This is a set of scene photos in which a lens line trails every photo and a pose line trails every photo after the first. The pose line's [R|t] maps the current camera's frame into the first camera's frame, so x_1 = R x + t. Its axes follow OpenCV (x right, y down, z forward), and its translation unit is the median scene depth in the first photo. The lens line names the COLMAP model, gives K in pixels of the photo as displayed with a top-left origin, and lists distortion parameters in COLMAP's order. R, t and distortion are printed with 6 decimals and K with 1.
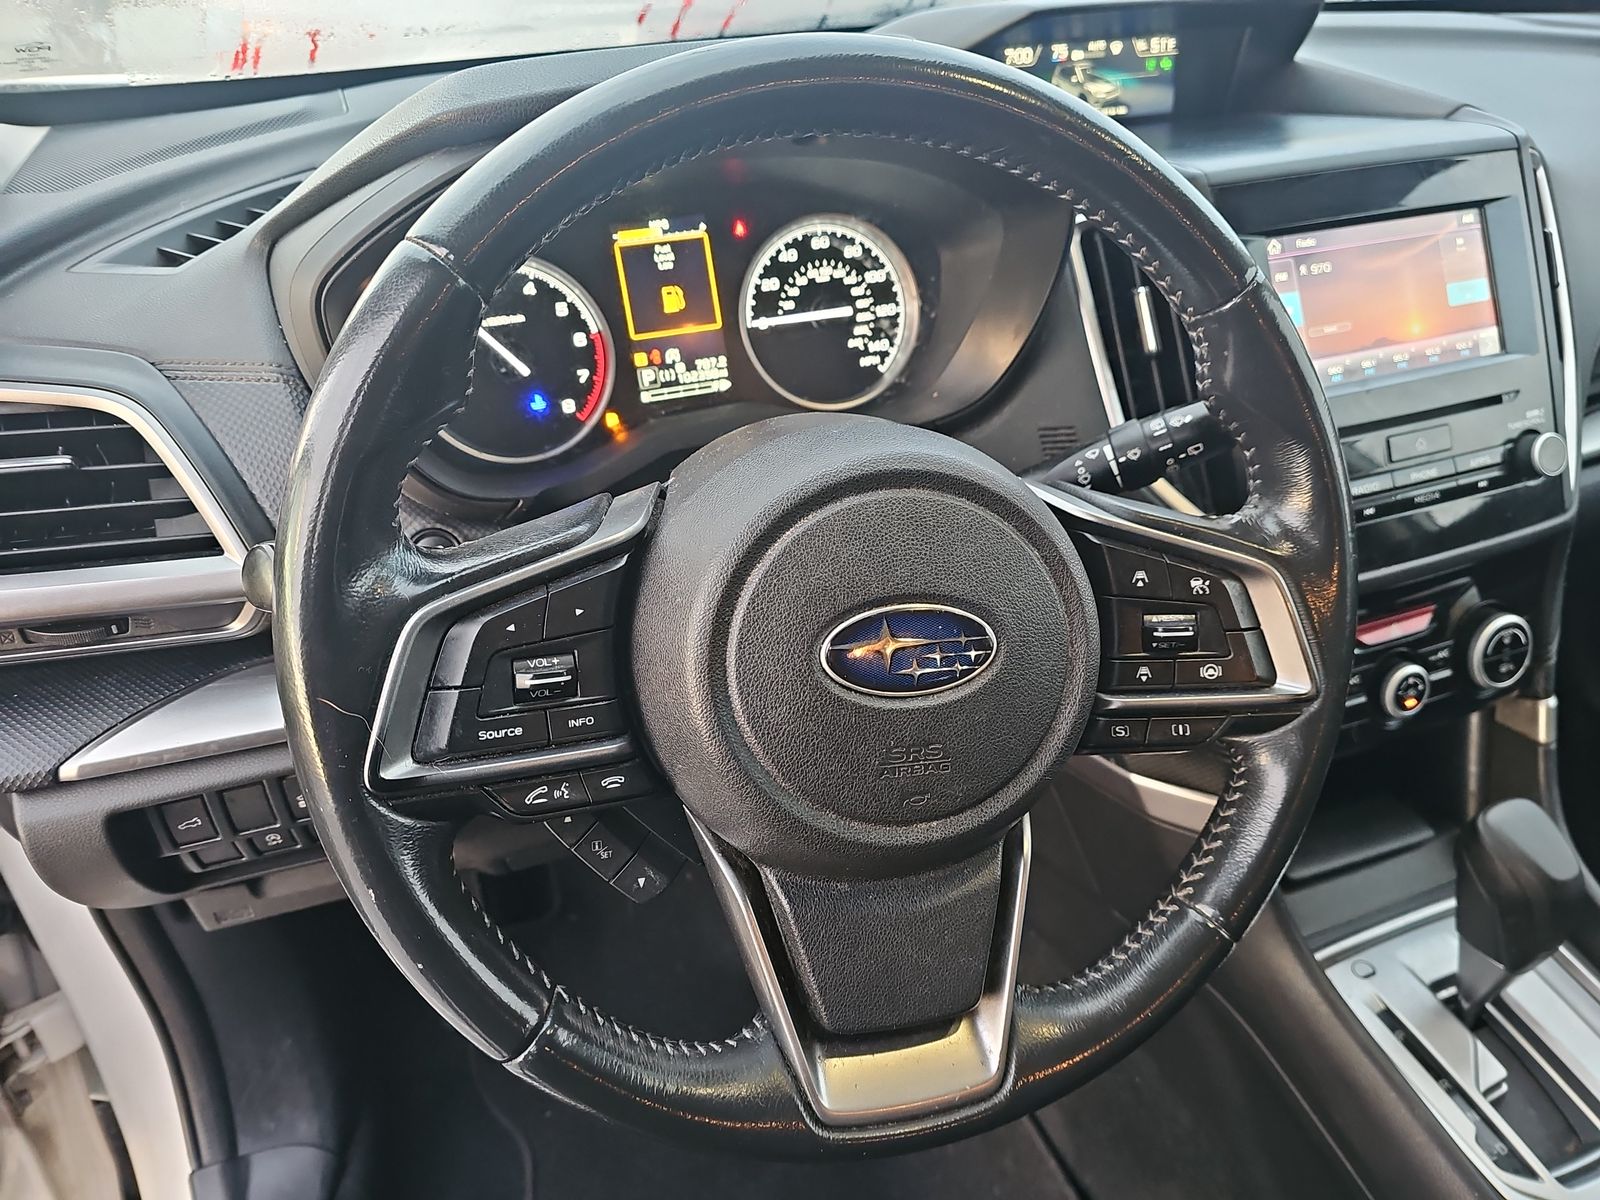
lens RADIAL K [[1054.4, 0, 797.2], [0, 1054.4, 622.4], [0, 0, 1]] dist [0.036617, -0.042261]
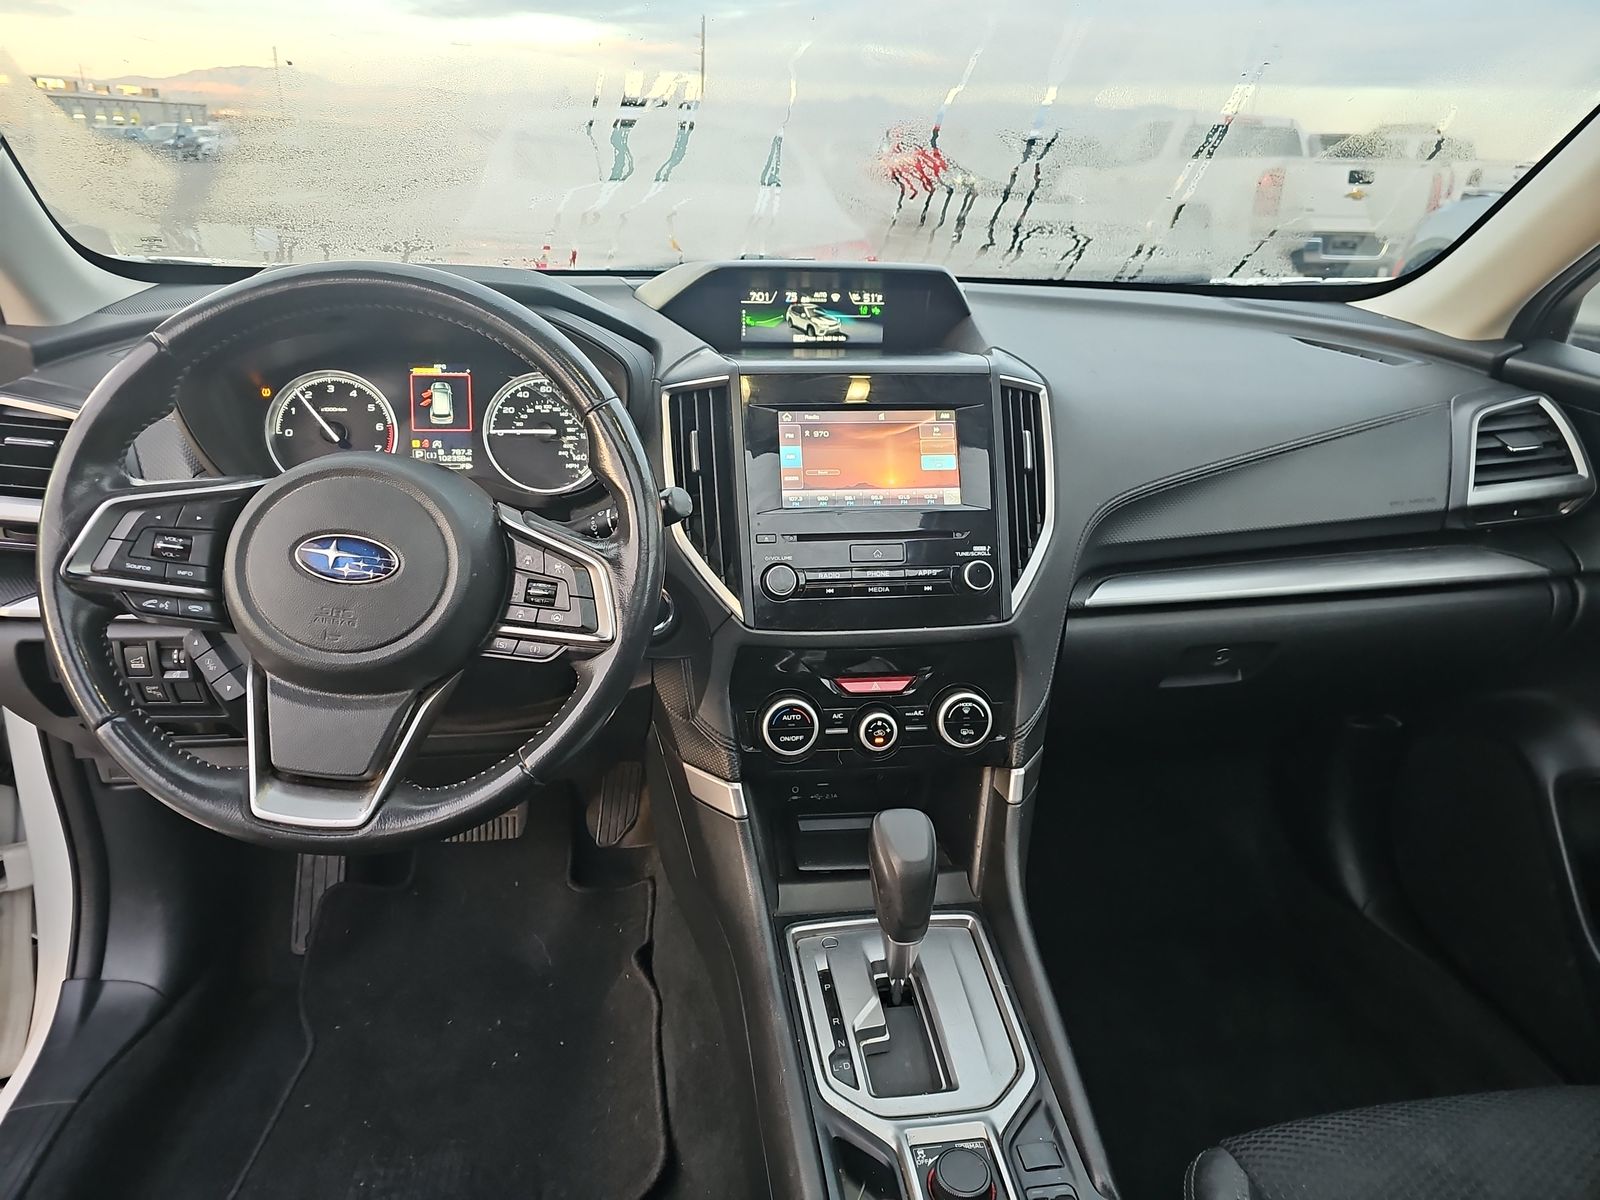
lens RADIAL K [[1078.9, 0, 800.0], [0, 1078.9, 600.0], [0, 0, 1]] dist [0.091230, -0.117020]
pose [[0.972273, 0.132921, -0.192400, 0.750264], [-0.170675, 0.965784, -0.195271, 0.199751], [0.159861, 0.222694, 0.961692, -0.436052]]
